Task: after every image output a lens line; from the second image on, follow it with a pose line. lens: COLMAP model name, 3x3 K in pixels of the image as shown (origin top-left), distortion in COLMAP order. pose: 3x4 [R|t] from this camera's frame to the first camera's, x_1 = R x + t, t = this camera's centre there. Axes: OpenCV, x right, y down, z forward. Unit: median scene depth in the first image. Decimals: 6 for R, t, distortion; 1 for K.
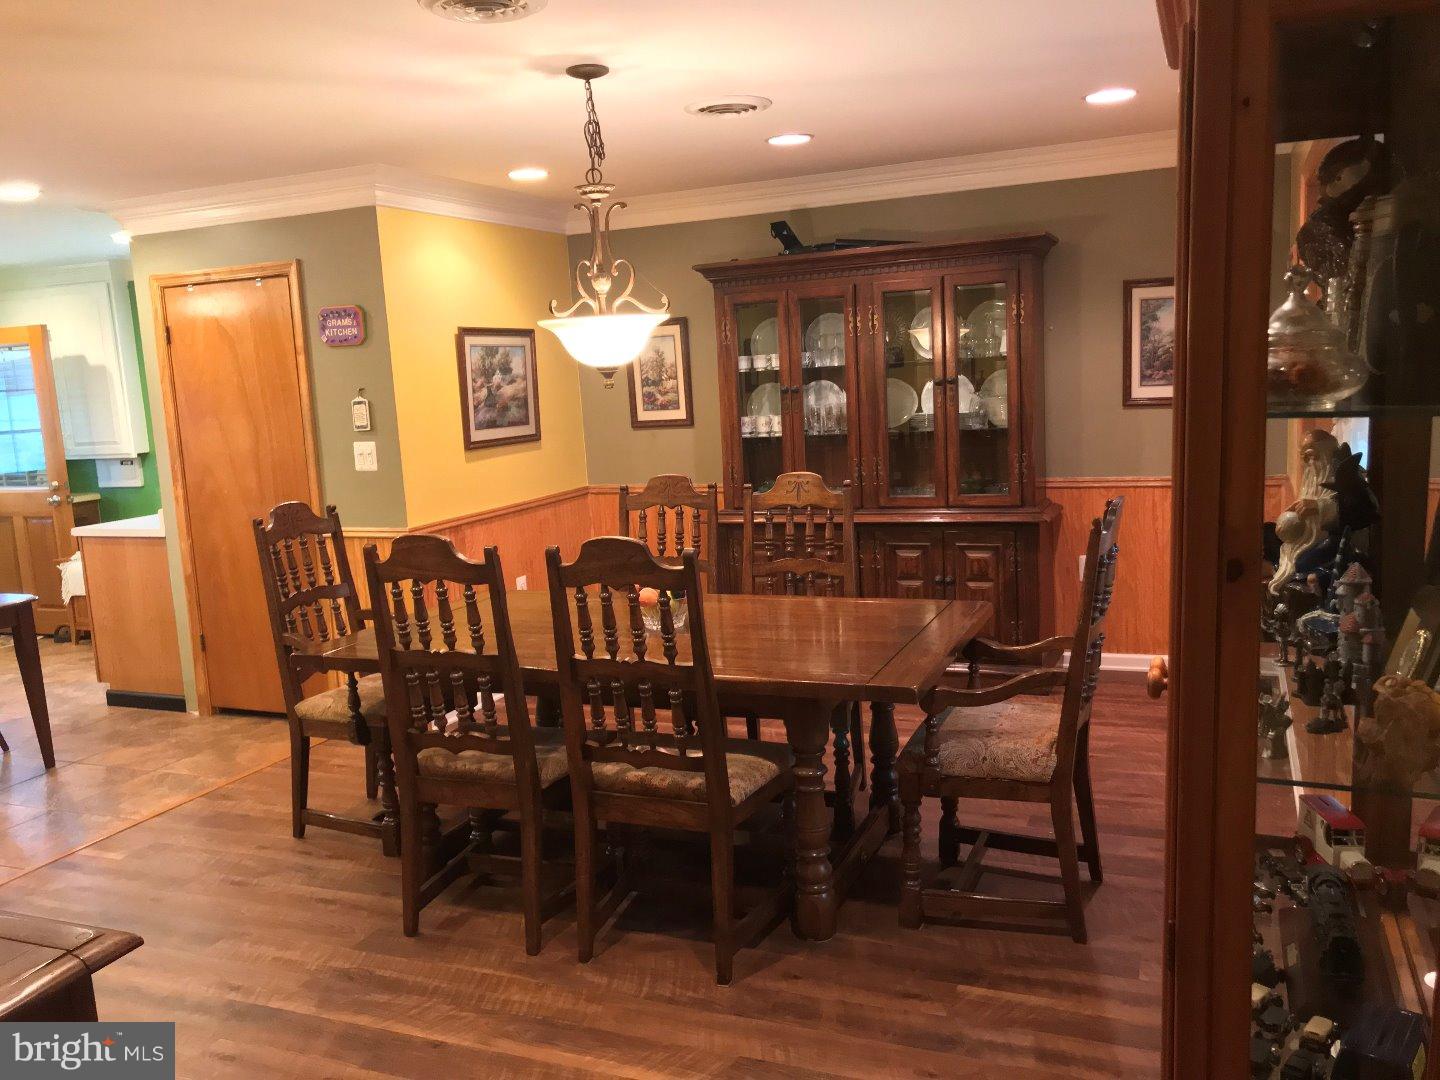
lens RADIAL K [[1192.2, 0, 721.1], [0, 1192.2, 535.8], [0, 0, 1]] dist [0.093835, -0.166756]
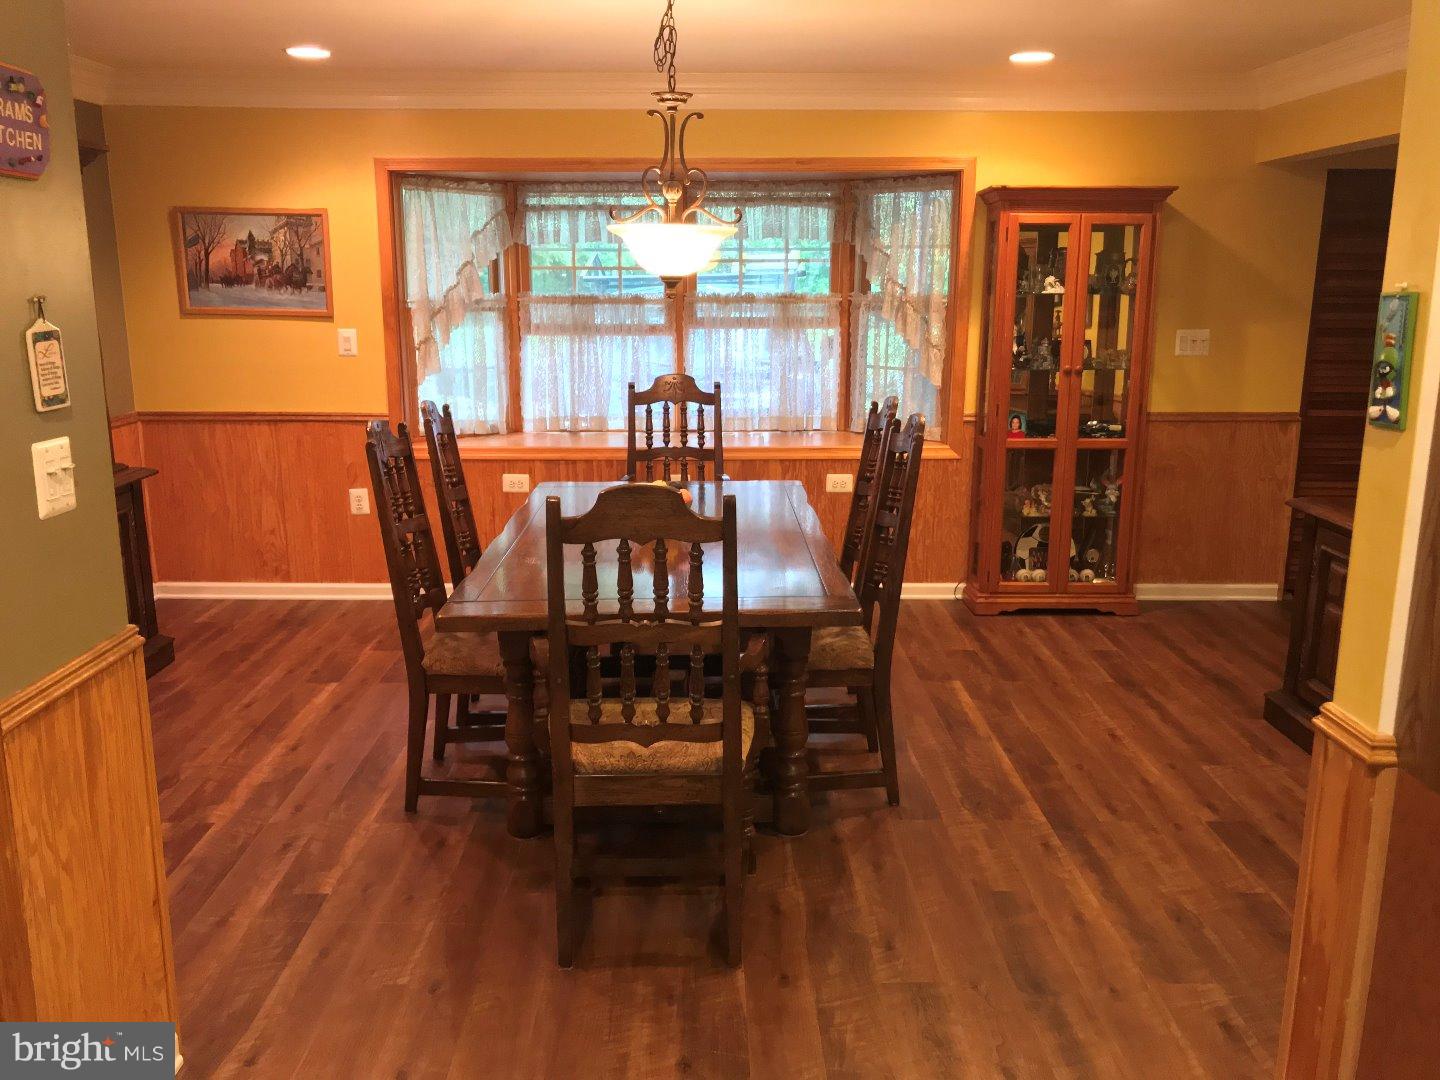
lens RADIAL K [[1192.2, 0, 721.1], [0, 1192.2, 535.8], [0, 0, 1]] dist [0.093835, -0.166756]
pose [[-0.399713, -0.144606, 0.905162, -0.944046], [0.148502, 0.964218, 0.219617, -0.131215], [-0.904531, 0.222202, -0.363936, 1.236161]]
